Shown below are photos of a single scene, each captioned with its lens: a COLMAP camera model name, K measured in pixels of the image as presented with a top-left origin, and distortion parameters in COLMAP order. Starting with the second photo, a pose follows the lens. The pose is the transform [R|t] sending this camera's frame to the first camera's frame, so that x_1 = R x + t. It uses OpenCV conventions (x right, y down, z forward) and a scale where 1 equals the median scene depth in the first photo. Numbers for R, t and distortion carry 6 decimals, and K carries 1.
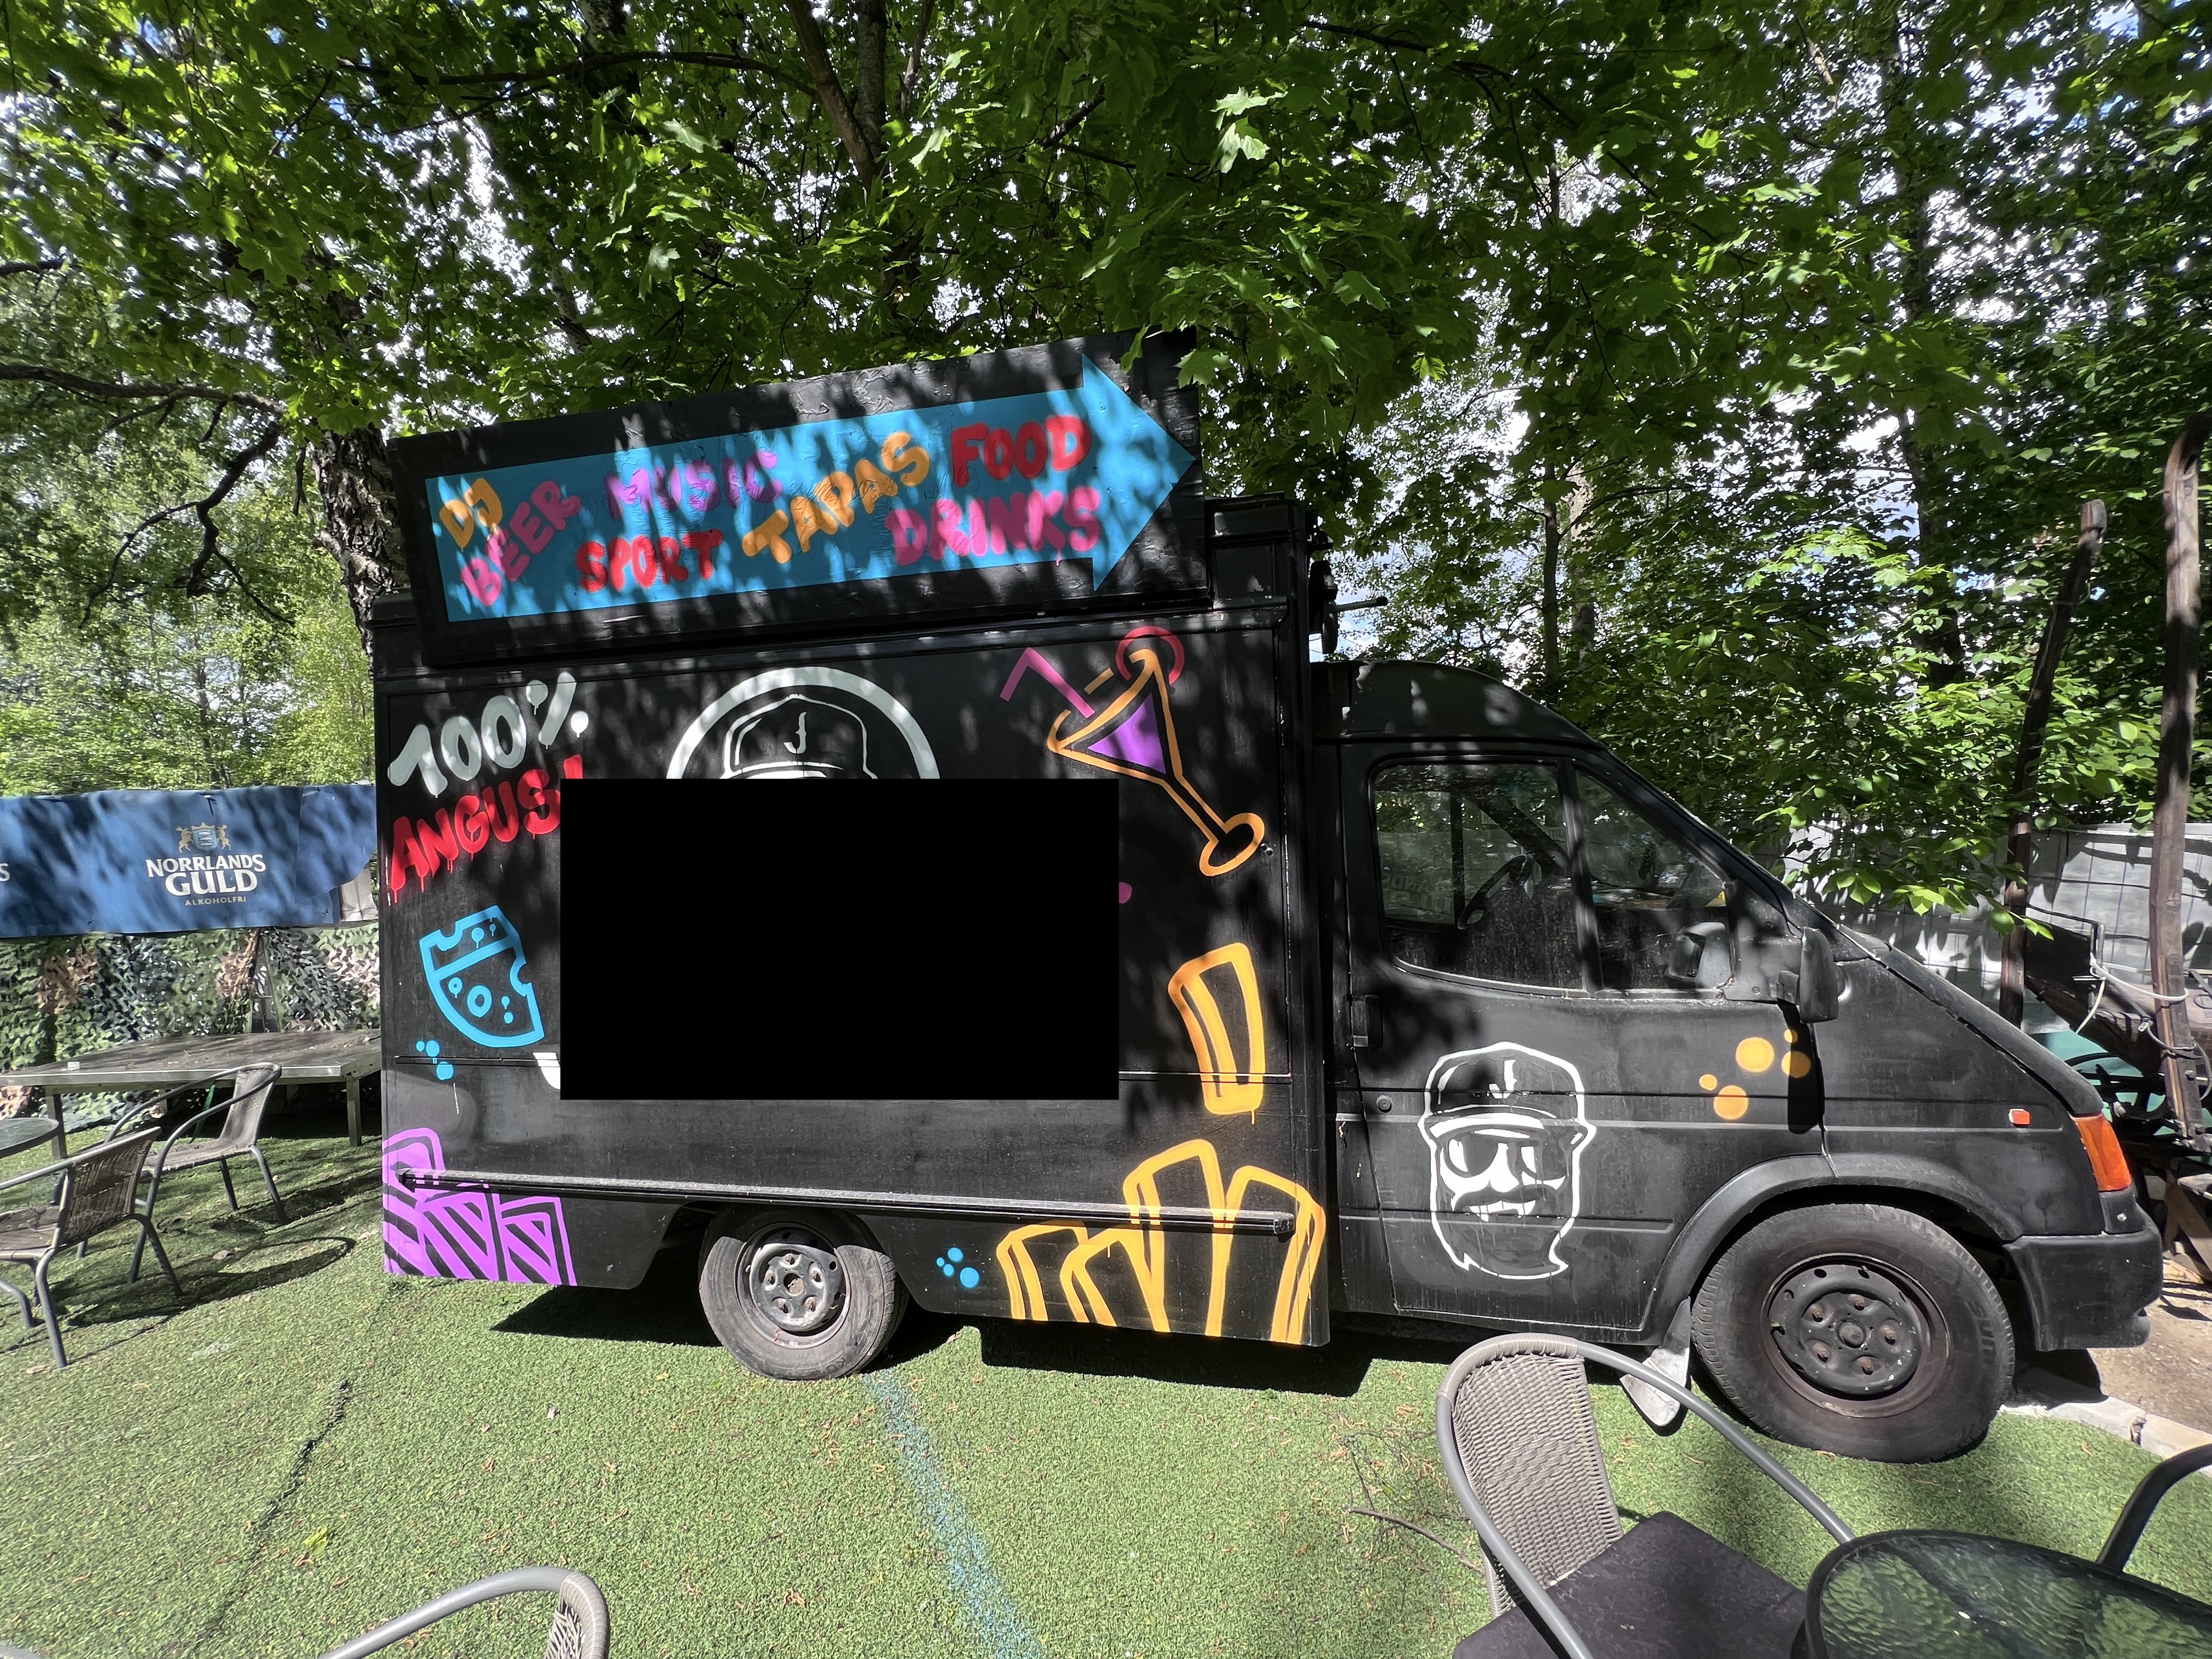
lens RADIAL K [[896.2, 0, 1106.0], [0, 896.2, 829.5], [0, 0, 1]] dist [0.002270, 0.000866]
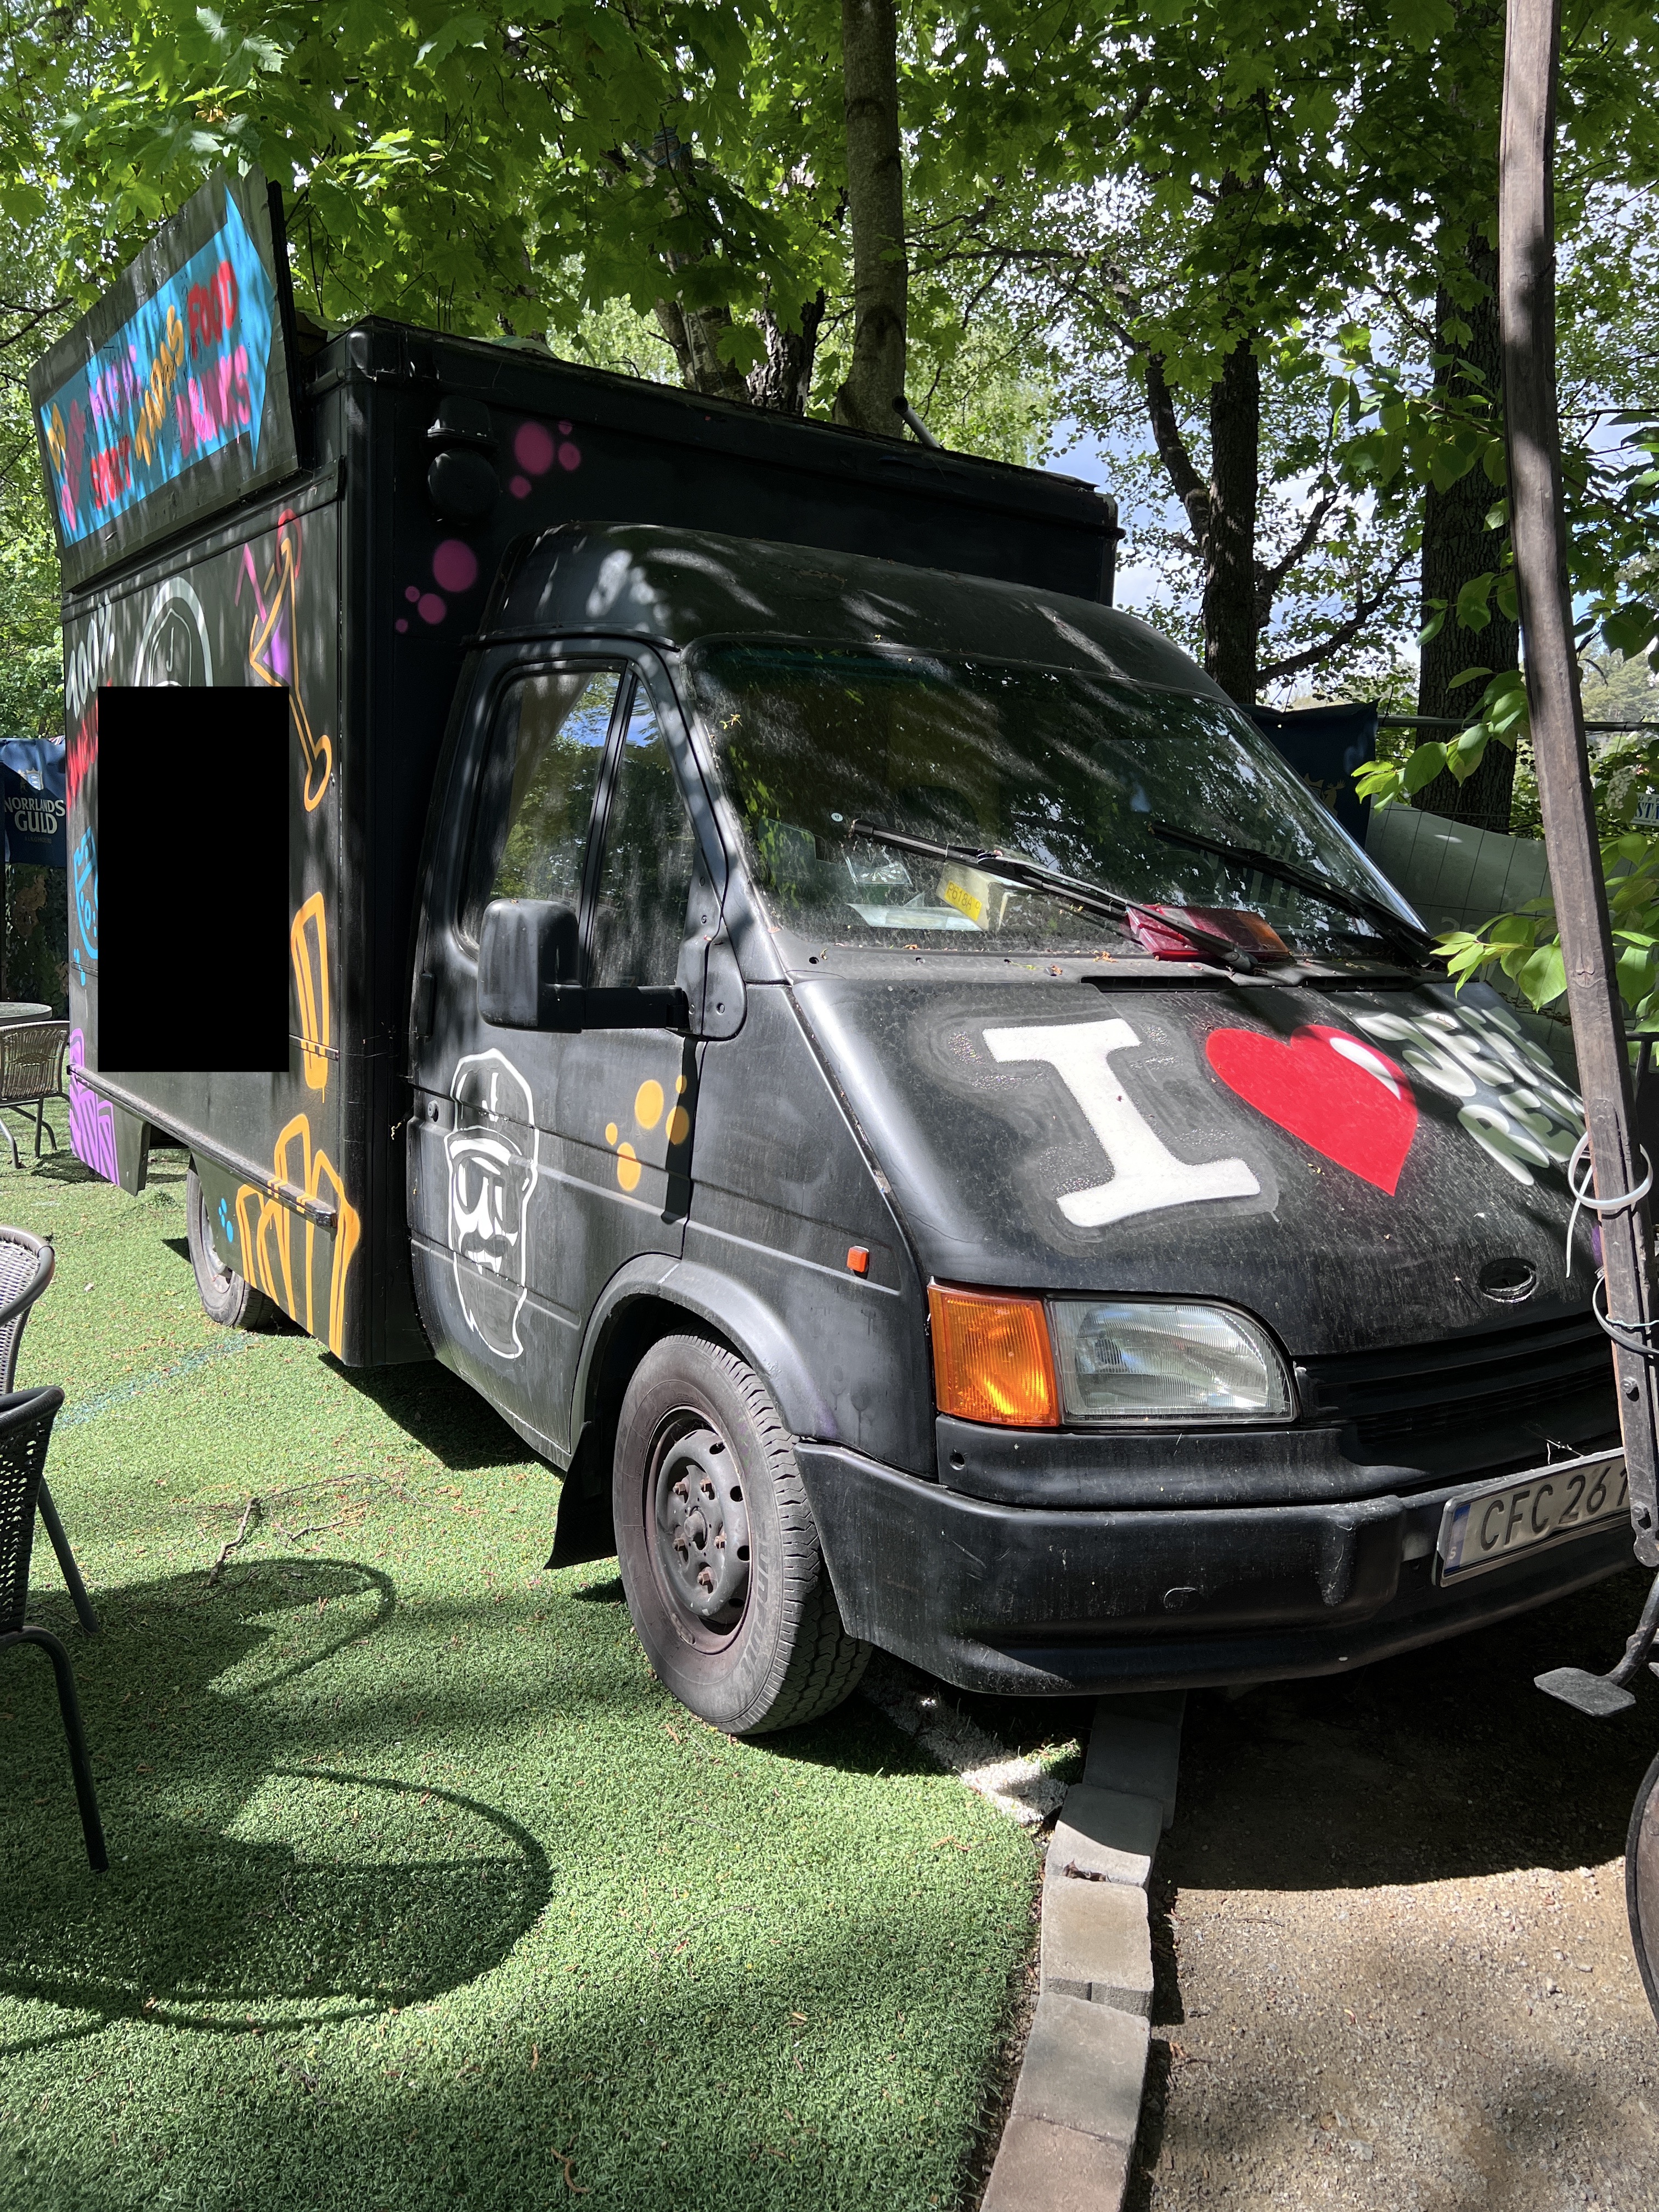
lens RADIAL K [[1720.0, 0, 829.5], [0, 1720.0, 1106.0], [0, 0, 1]] dist [0.018983, -0.030323]
pose [[0.721010, 0.162638, -0.673567, 1.645780], [-0.065014, 0.983655, 0.167918, 0.022283], [0.689867, -0.077280, 0.719799, 0.144504]]
